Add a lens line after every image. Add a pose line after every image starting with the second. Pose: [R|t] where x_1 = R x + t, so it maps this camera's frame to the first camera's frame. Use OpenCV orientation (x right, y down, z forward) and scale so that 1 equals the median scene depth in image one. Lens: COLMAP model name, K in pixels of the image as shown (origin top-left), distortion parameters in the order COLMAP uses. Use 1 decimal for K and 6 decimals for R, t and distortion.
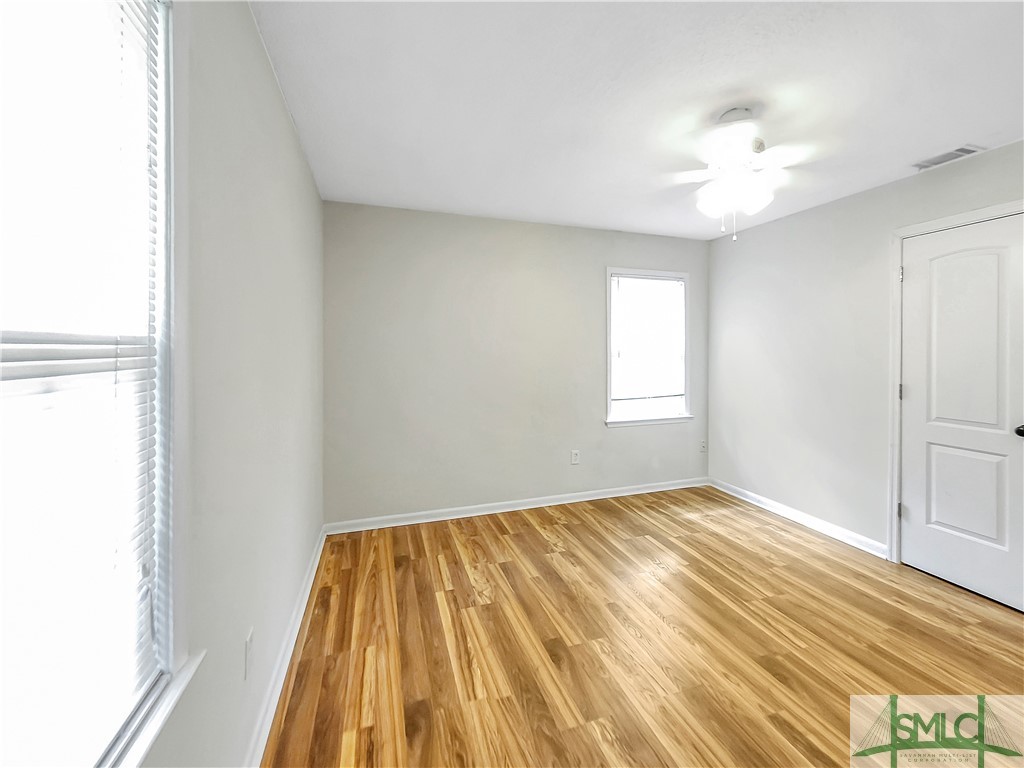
lens RADIAL K [[419.6, 0, 537.7], [0, 419.6, 351.4], [0, 0, 1]] dist [0.002530, -0.000410]
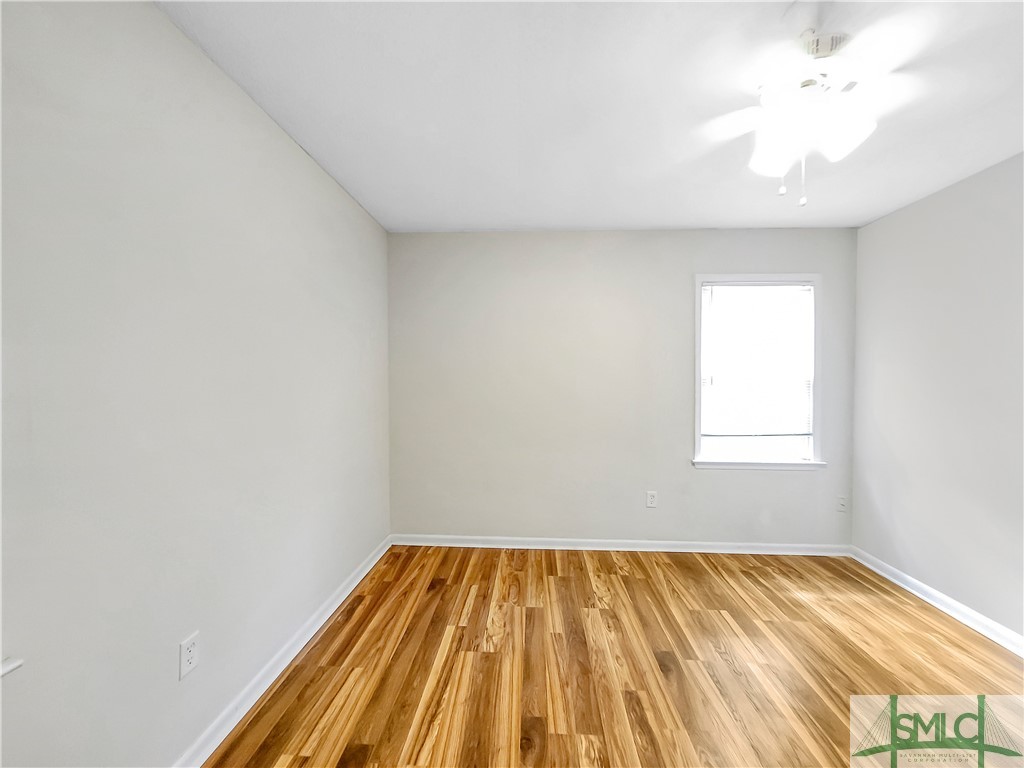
lens RADIAL K [[419.6, 0, 509.1], [0, 419.6, 378.2], [0, 0, 1]] dist [0.002530, -0.000410]
pose [[0.930150, 0.012263, -0.366975, 0.165010], [-0.011318, 0.999925, 0.004728, 0.005130], [0.367005, -0.000244, 0.930219, 0.118897]]
